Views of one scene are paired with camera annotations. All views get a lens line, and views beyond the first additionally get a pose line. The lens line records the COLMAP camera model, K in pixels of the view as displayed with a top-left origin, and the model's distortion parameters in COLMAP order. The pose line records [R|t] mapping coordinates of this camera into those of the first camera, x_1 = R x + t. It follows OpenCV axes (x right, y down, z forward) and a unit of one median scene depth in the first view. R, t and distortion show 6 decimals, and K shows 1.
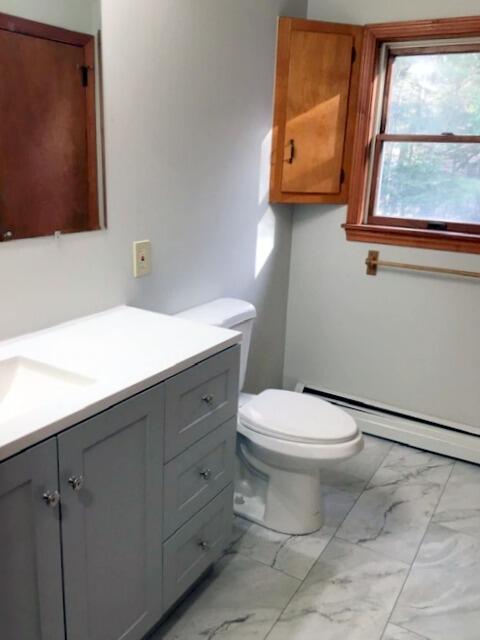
lens RADIAL K [[557.3, 0, 240.0], [0, 557.3, 320.0], [0, 0, 1]] dist [0.092252, -0.131179]
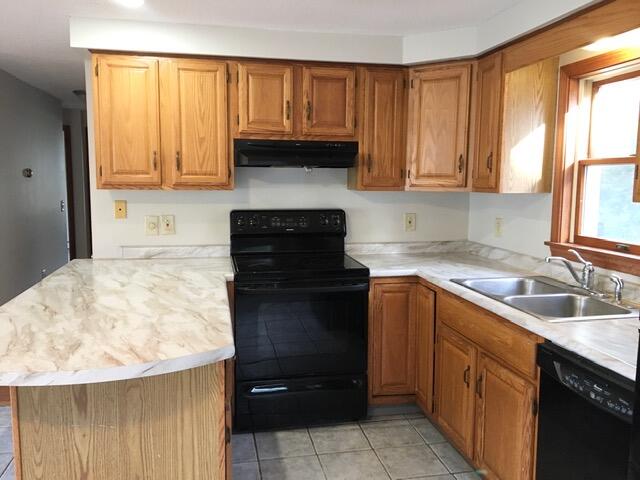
lens RADIAL K [[538.6, 0, 320.0], [0, 538.6, 240.0], [0, 0, 1]] dist [0.135307, -0.226762]
pose [[0.671125, 0.053282, -0.739427, 0.691247], [-0.194287, 0.975193, -0.106070, 0.019806], [0.715433, 0.214847, 0.664828, 0.007634]]
